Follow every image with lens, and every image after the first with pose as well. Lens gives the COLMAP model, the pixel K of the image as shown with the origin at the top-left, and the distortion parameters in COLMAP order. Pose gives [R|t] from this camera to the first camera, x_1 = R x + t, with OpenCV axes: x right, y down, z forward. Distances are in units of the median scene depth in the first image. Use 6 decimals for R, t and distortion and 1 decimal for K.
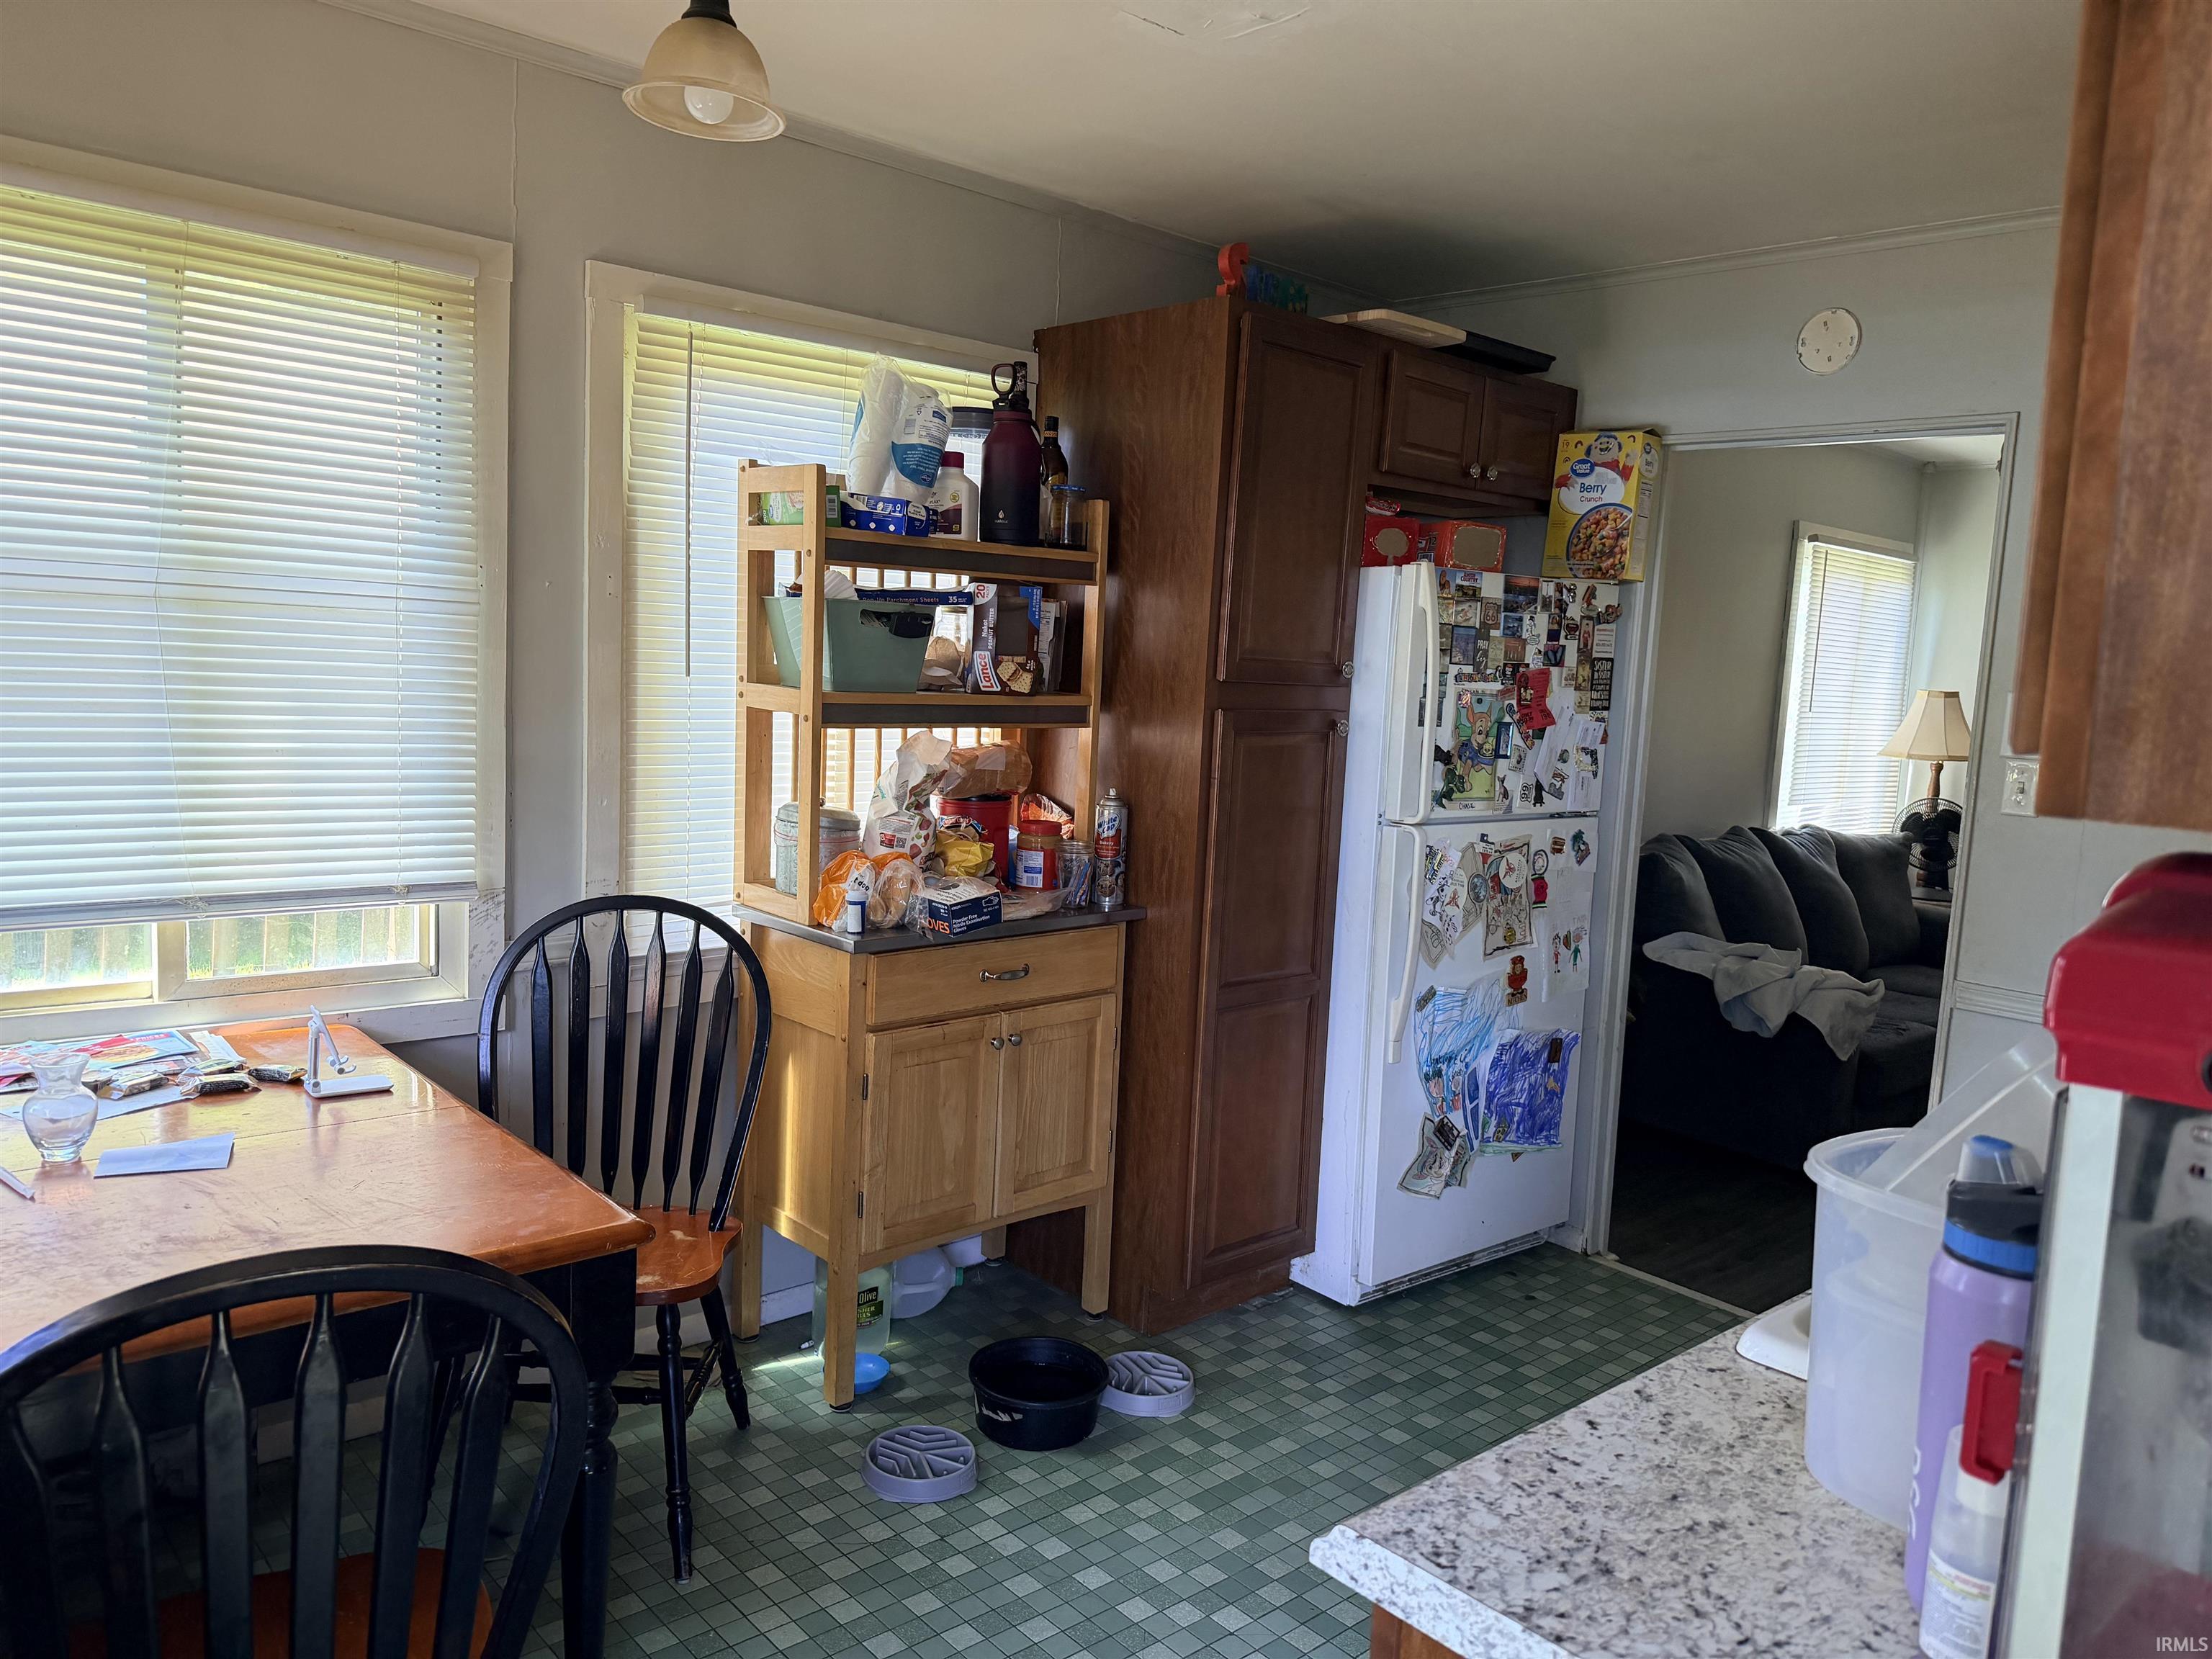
lens RADIAL K [[1565.6, 0, 1098.9], [0, 1565.6, 849.0], [0, 0, 1]] dist [0.061659, -0.080765]
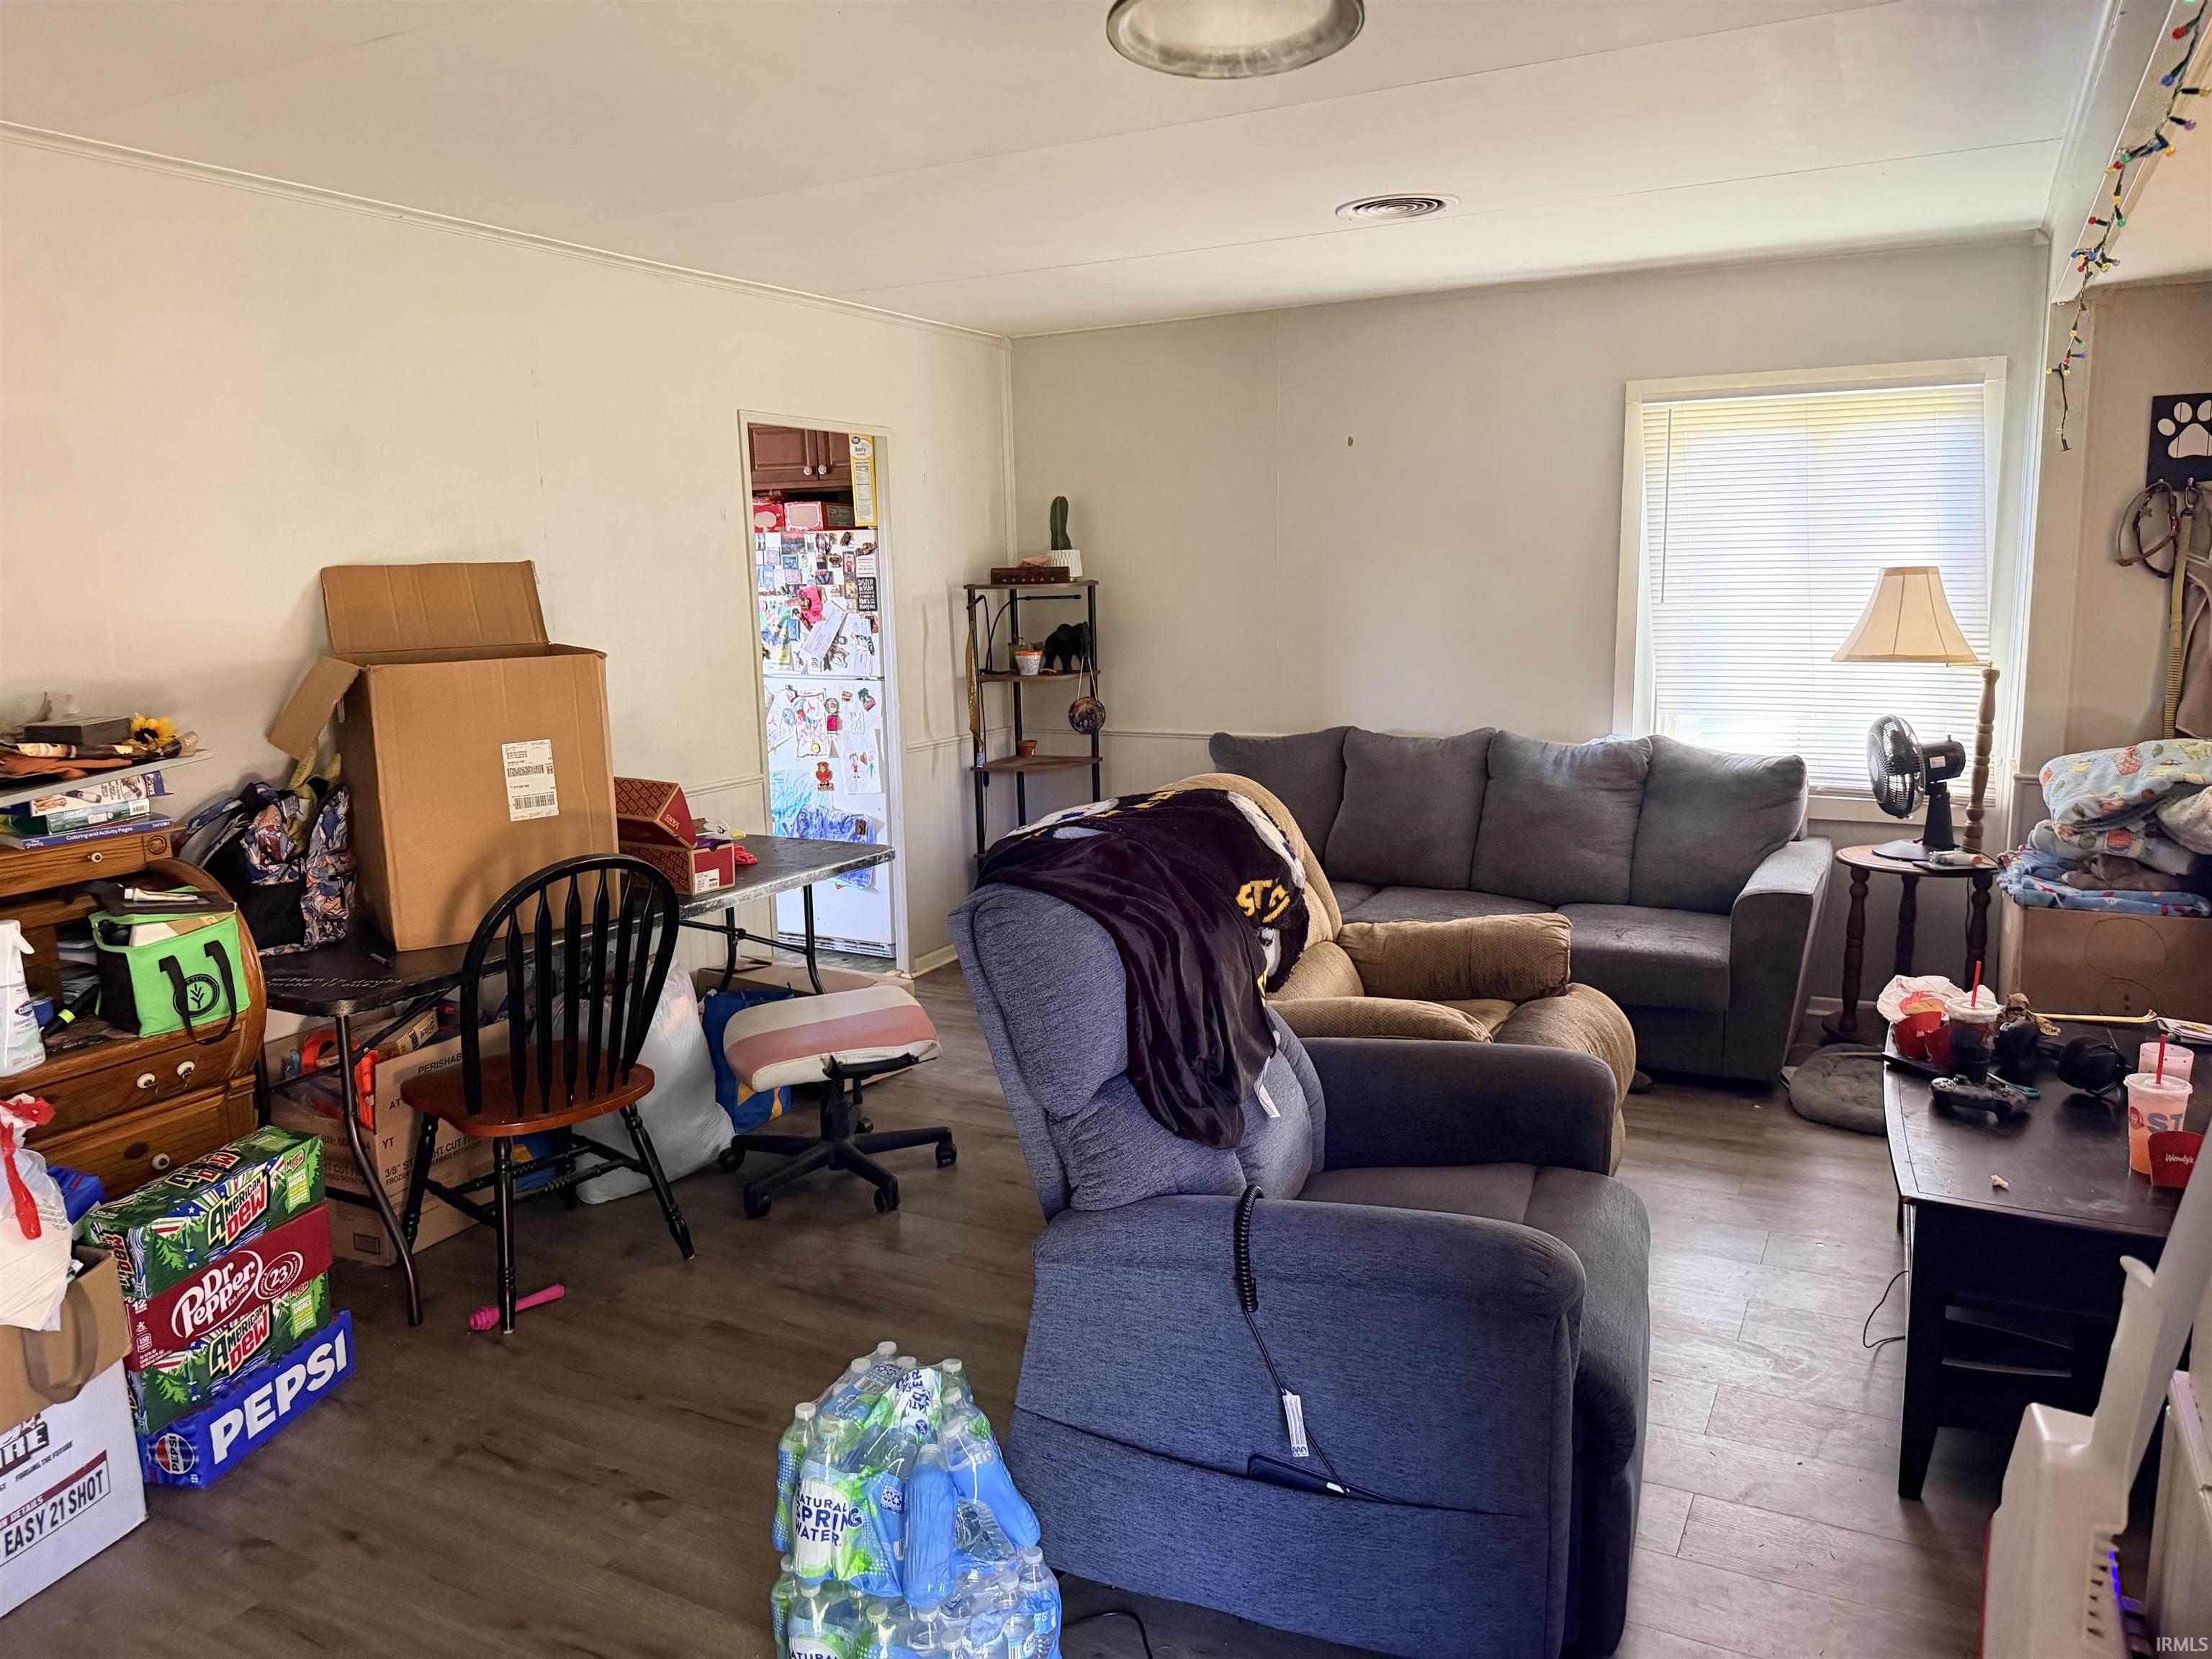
lens RADIAL K [[1565.6, 0, 1105.9], [0, 1565.6, 827.2], [0, 0, 1]] dist [0.061659, -0.080765]
pose [[0.344421, 0.107405, -0.932651, 2.017197], [-0.074265, 0.993438, 0.086980, -0.030588], [0.935873, 0.039306, 0.350138, 0.741675]]
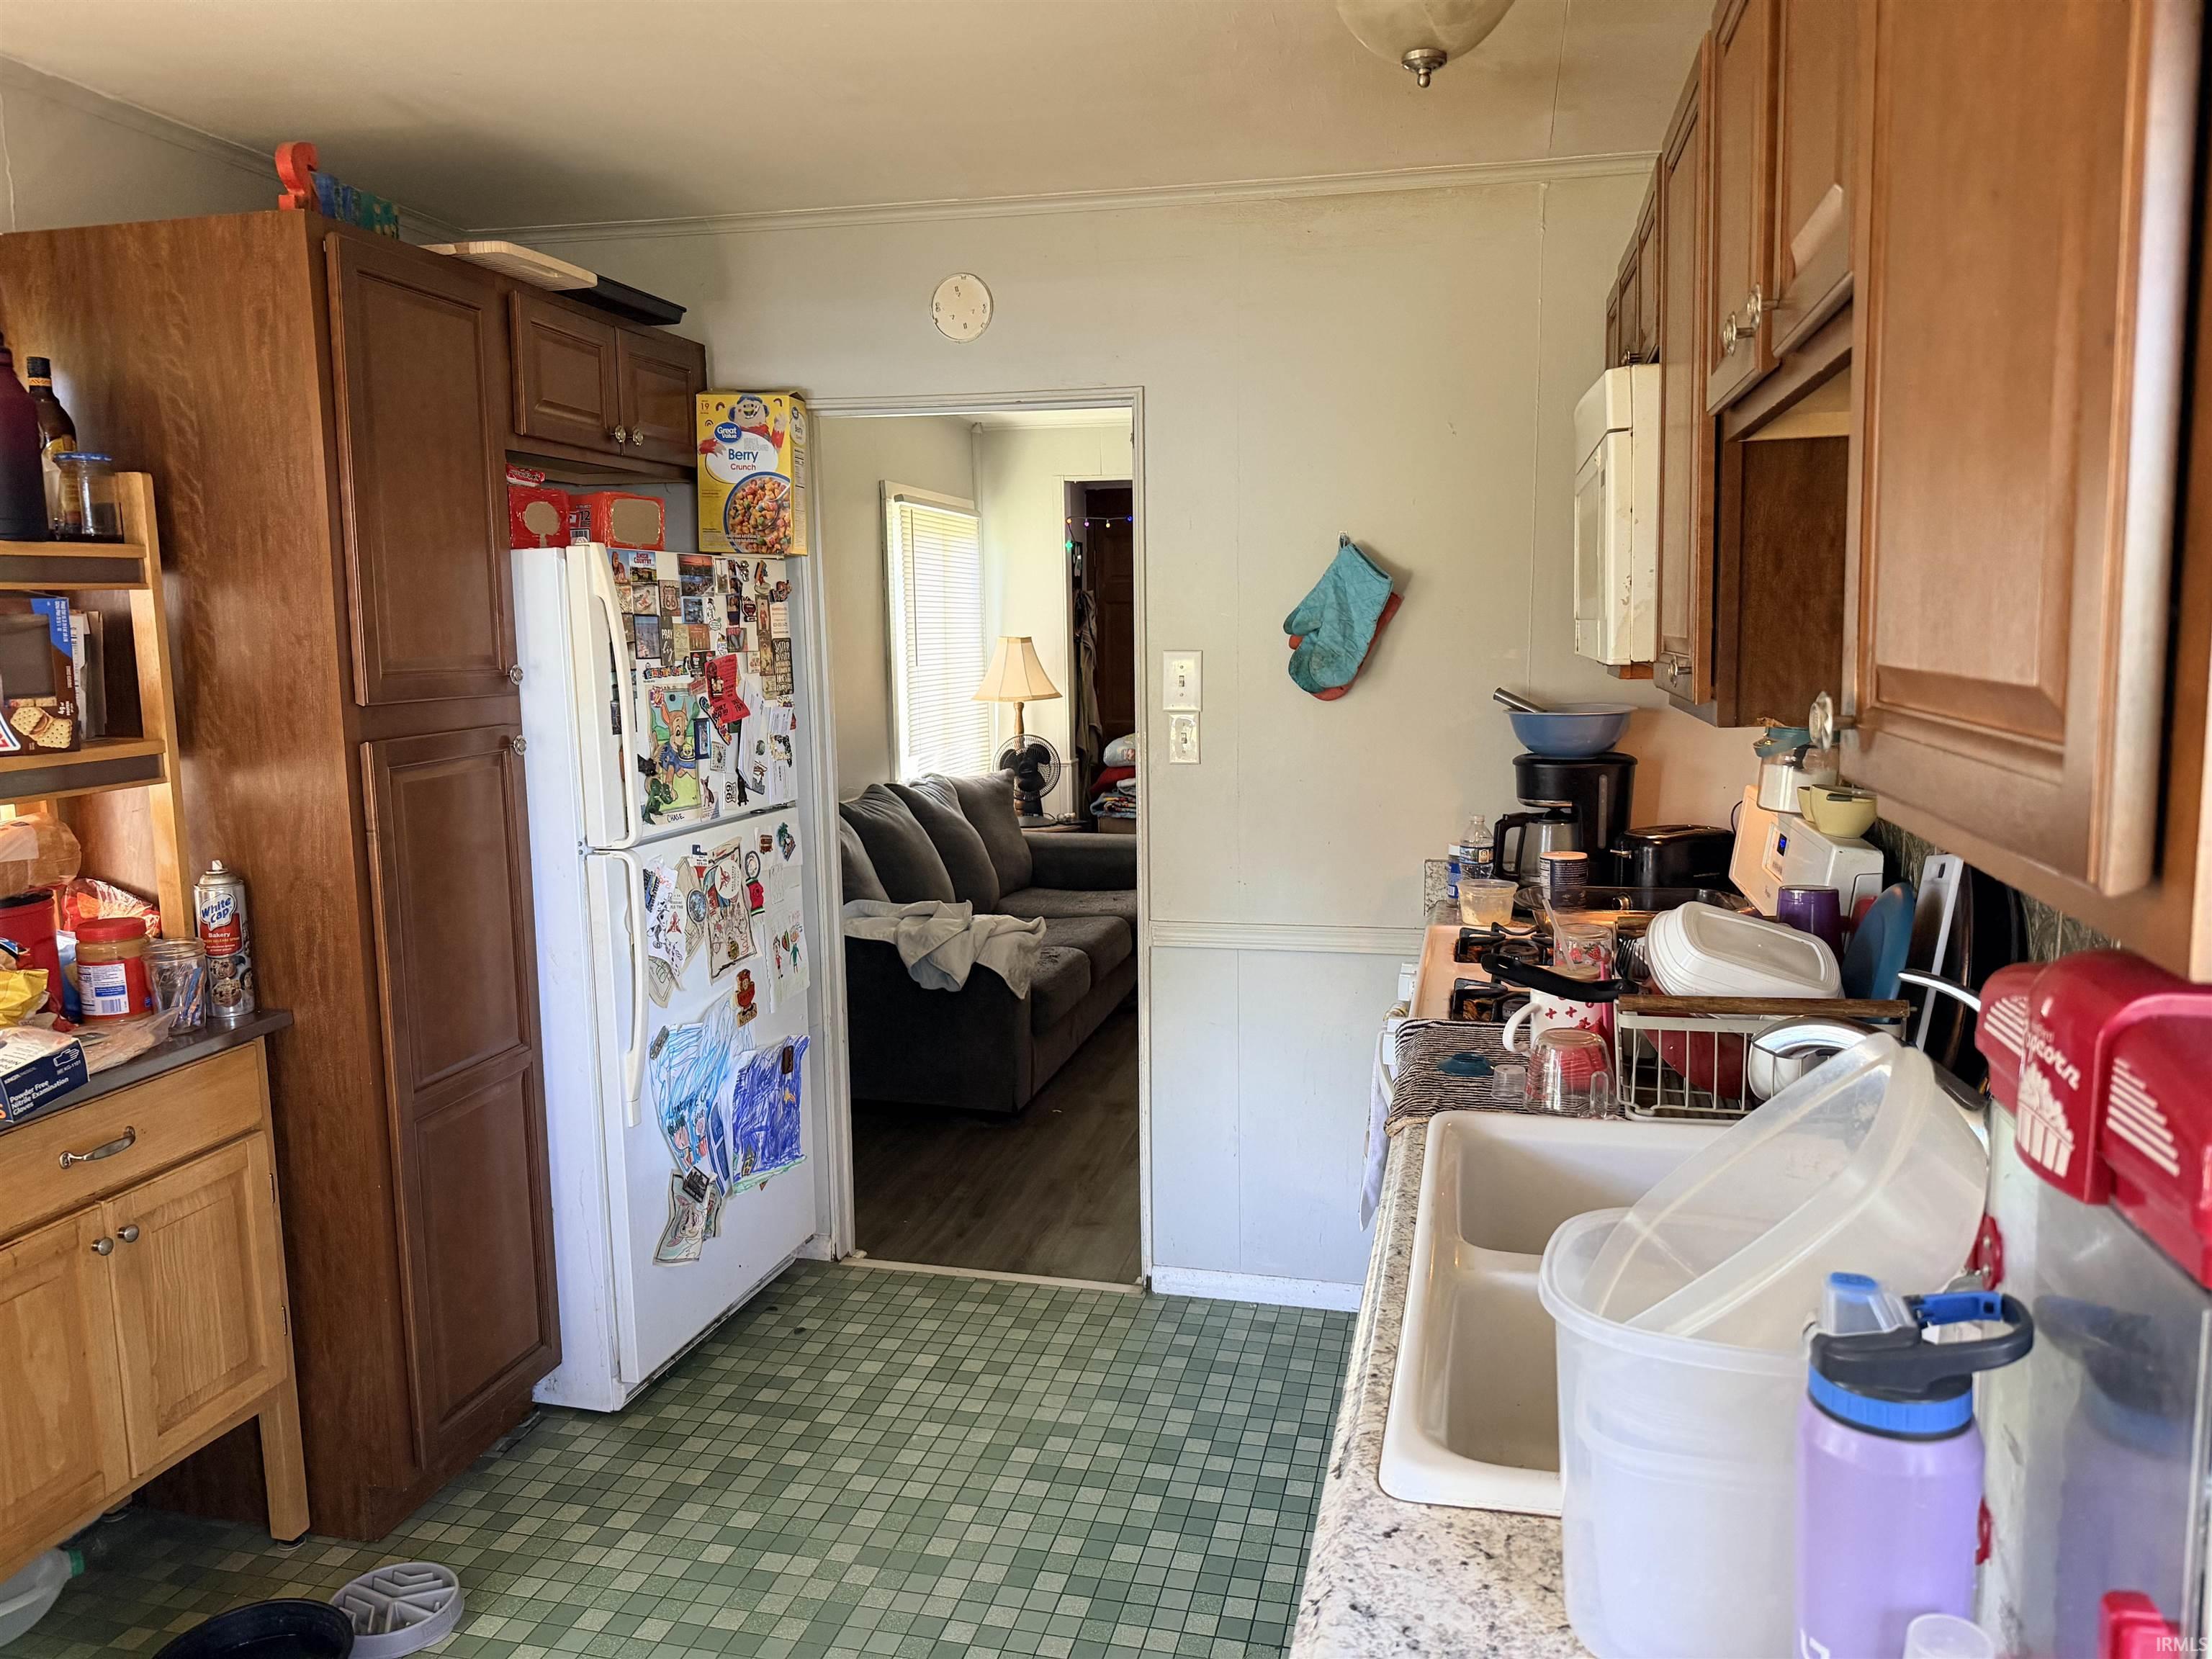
lens RADIAL K [[1565.6, 0, 1119.3], [0, 1565.6, 826.0], [0, 0, 1]] dist [0.061659, -0.080765]
pose [[0.818002, -0.136253, 0.558845, -0.055529], [0.126092, 0.990385, 0.056901, -0.041485], [-0.561225, 0.023921, 0.827318, 0.129471]]
